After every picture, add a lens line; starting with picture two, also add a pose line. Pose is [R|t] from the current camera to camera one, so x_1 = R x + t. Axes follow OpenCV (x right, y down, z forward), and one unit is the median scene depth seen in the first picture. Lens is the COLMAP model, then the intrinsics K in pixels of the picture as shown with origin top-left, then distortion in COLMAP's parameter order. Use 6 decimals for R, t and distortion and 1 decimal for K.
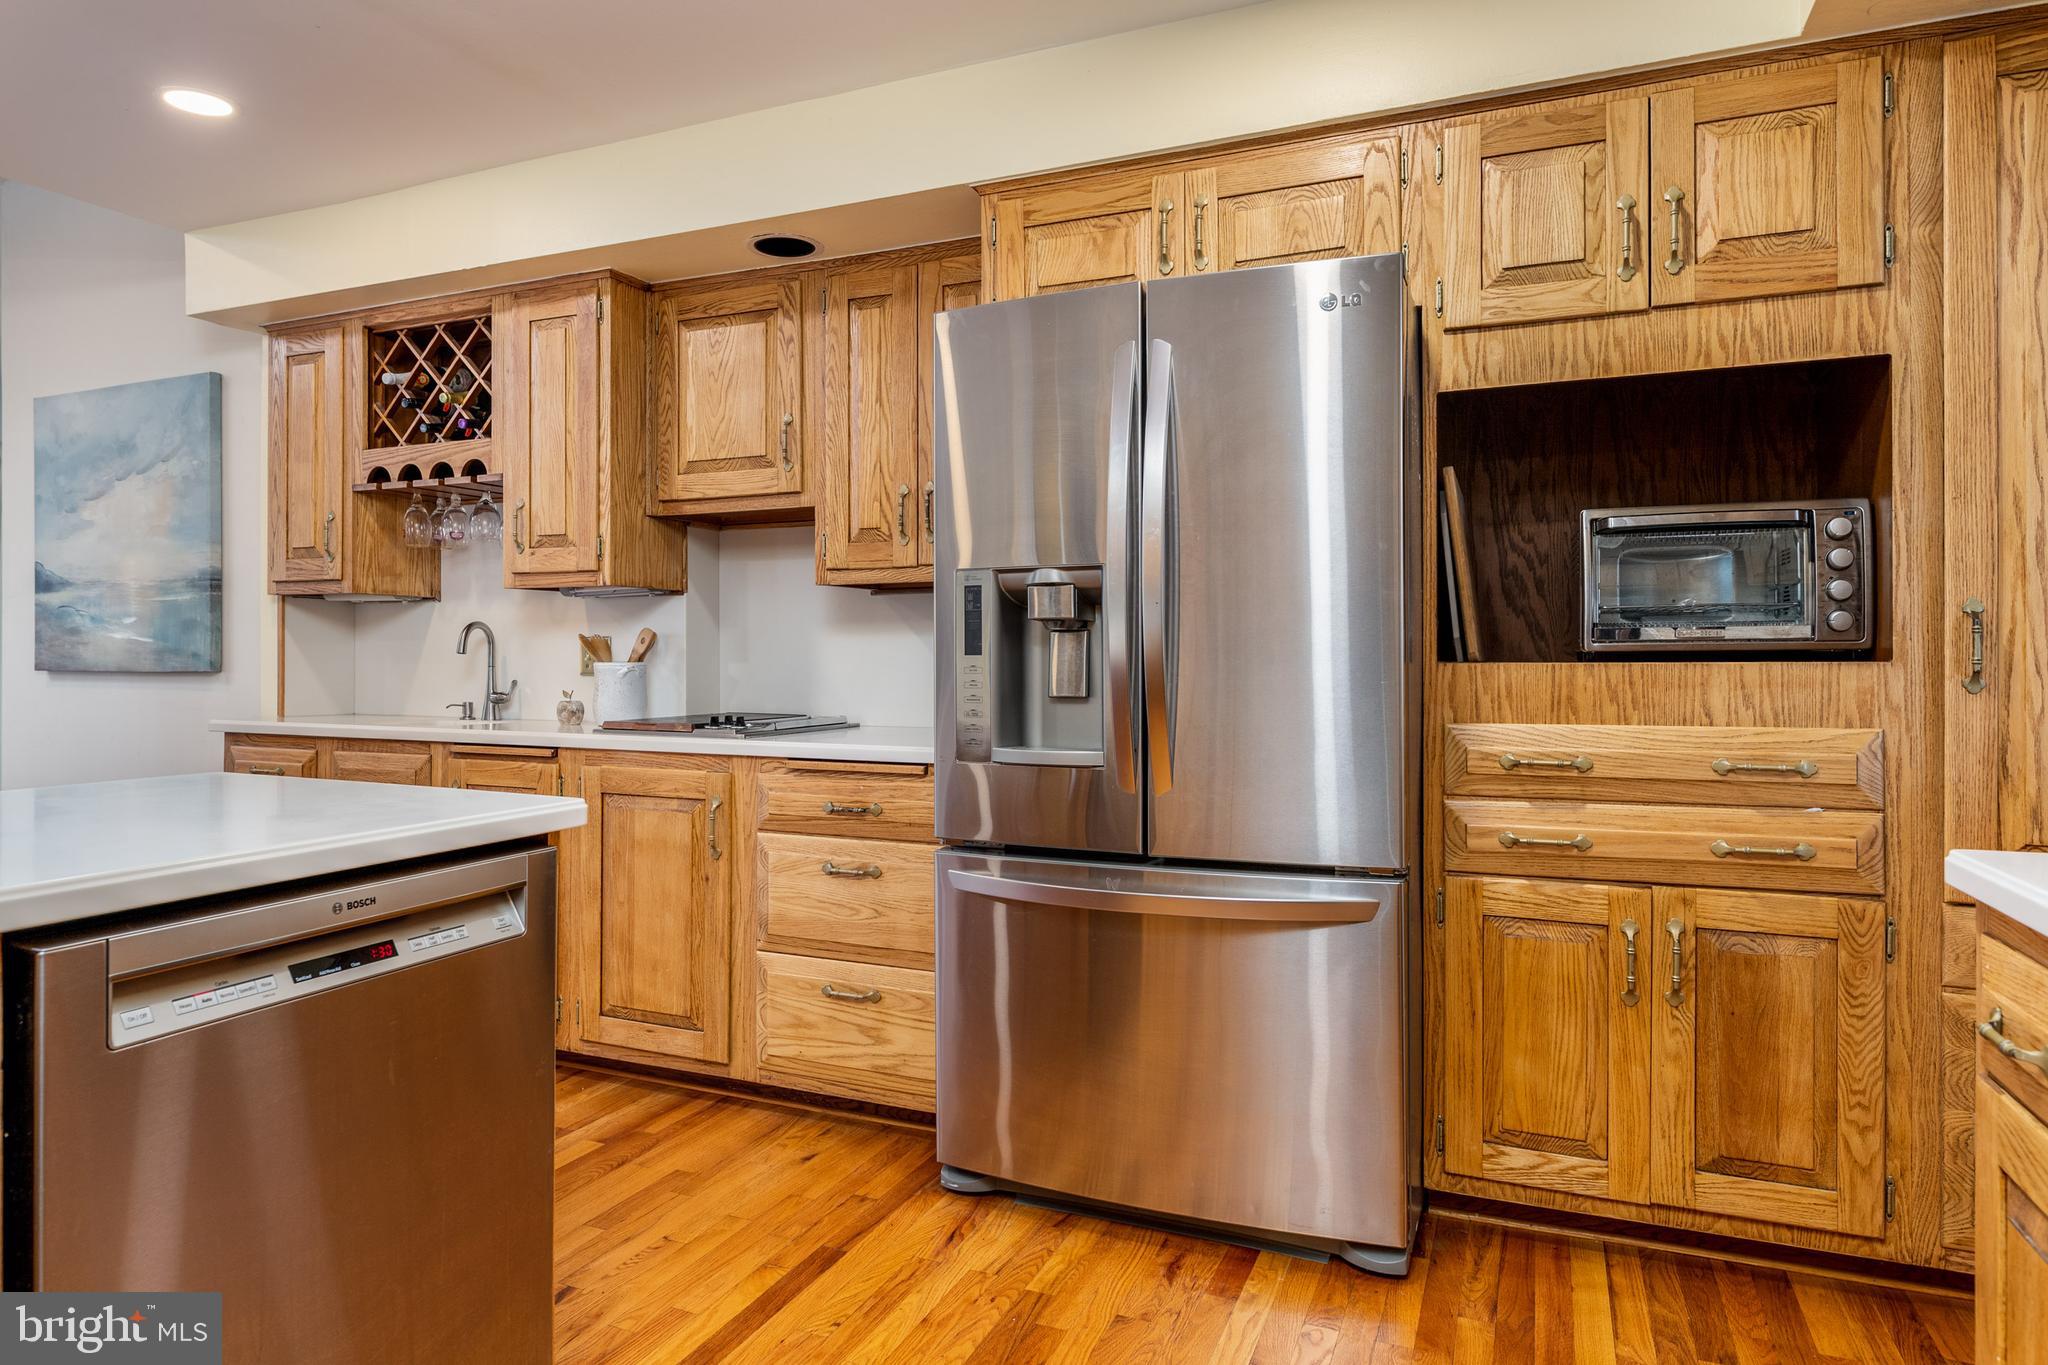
lens RADIAL K [[1184.7, 0, 1024.1], [0, 1184.7, 664.1], [0, 0, 1]] dist [0.003603, 0.001000]
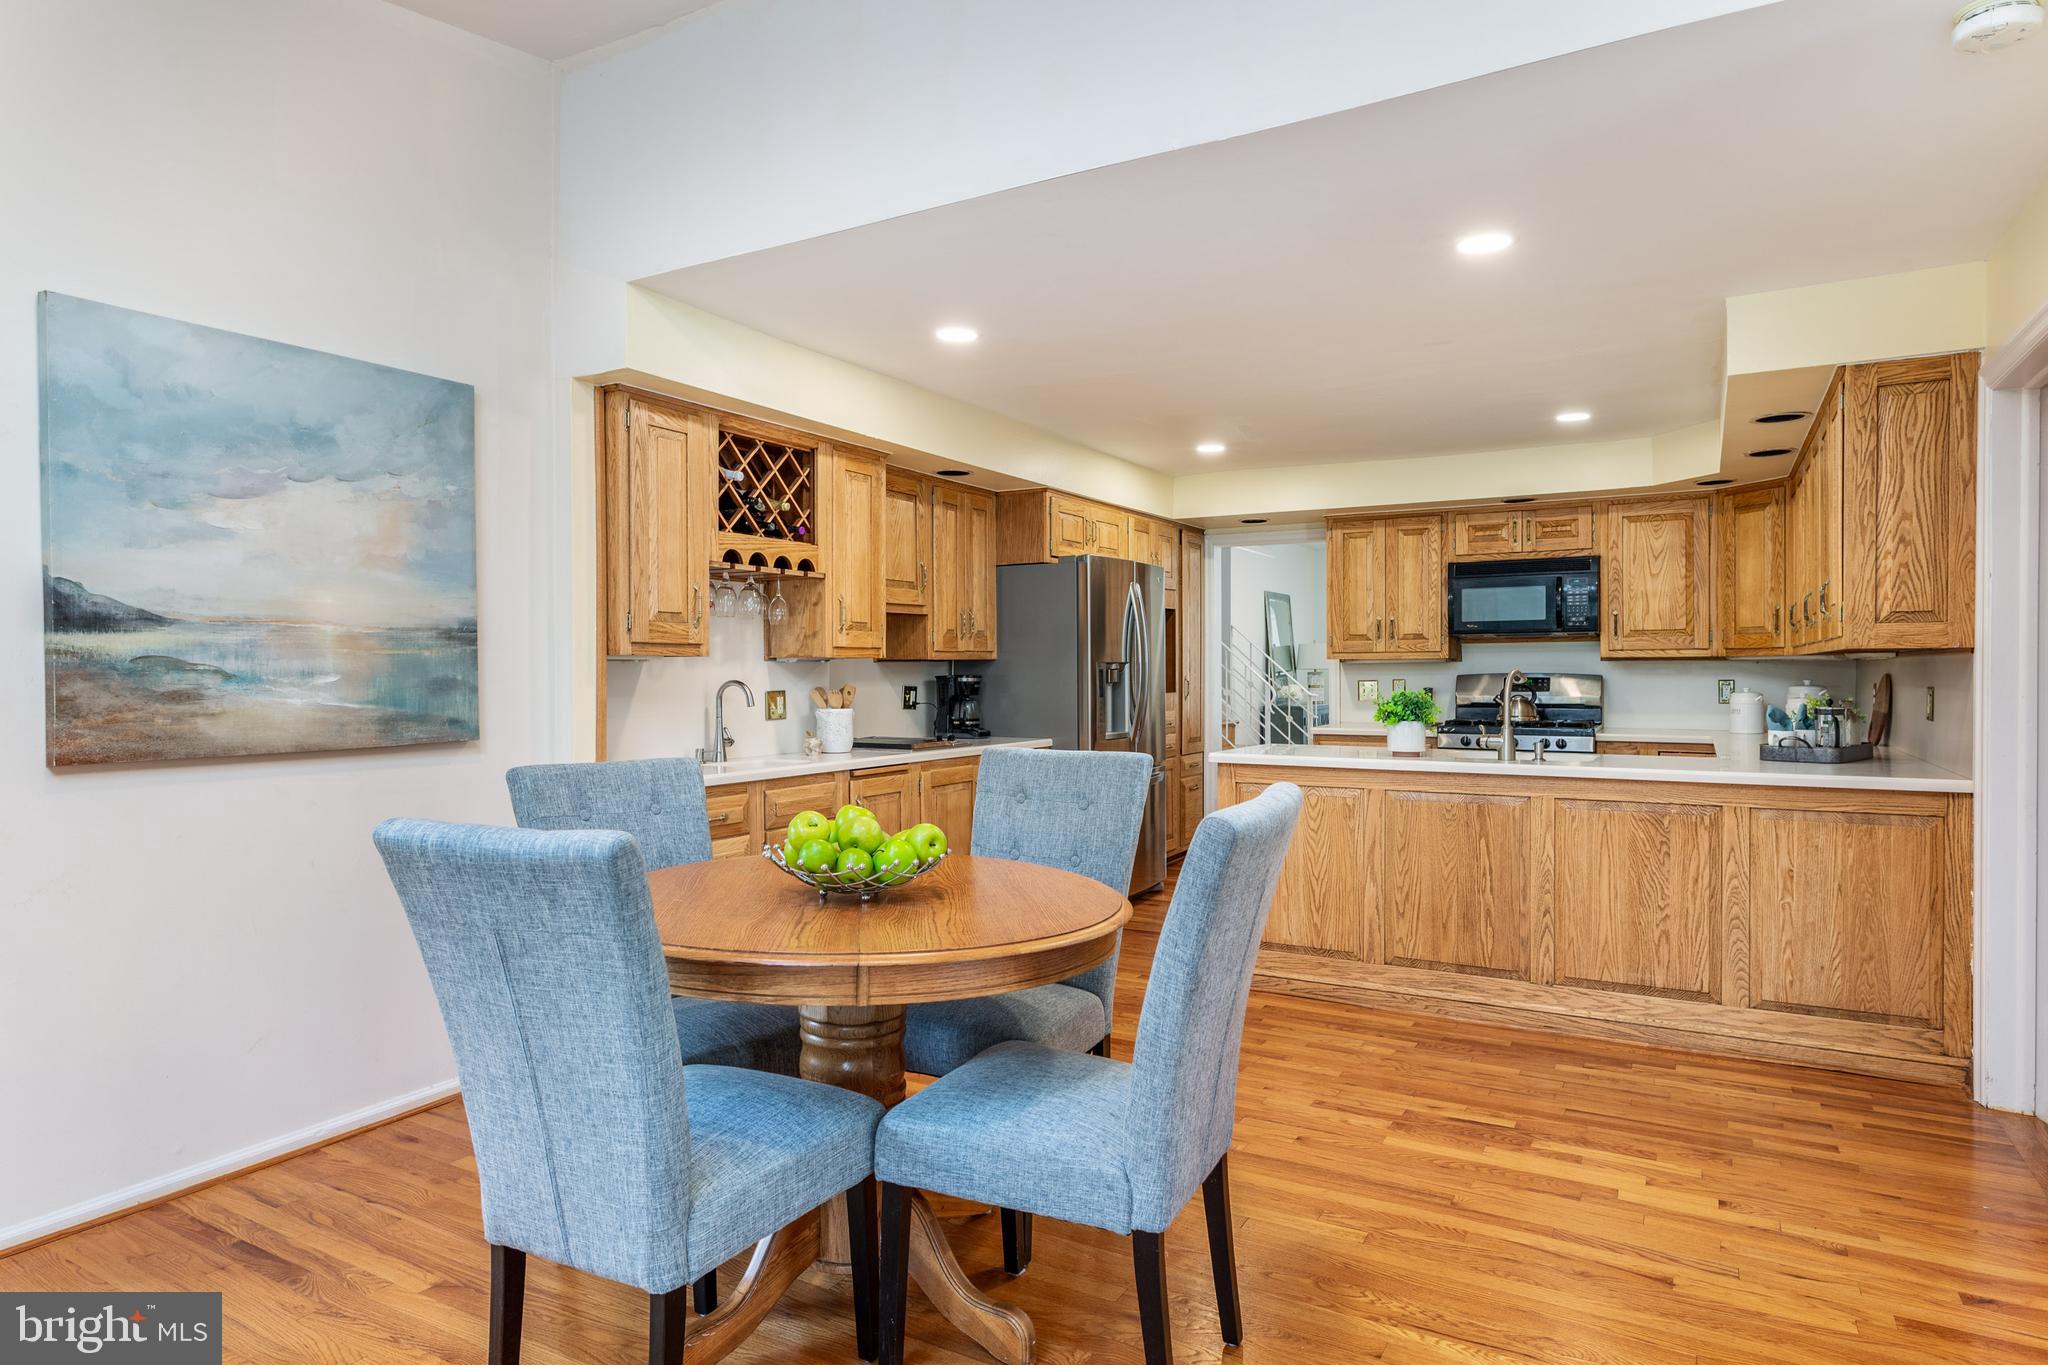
lens RADIAL K [[1184.7, 0, 1020.2], [0, 1184.7, 679.1], [0, 0, 1]] dist [0.003603, 0.001000]
pose [[0.117654, -0.009408, 0.993010, -1.460902], [0.010994, 0.999906, 0.008171, -0.039255], [-0.992994, 0.009955, 0.117747, 0.508832]]
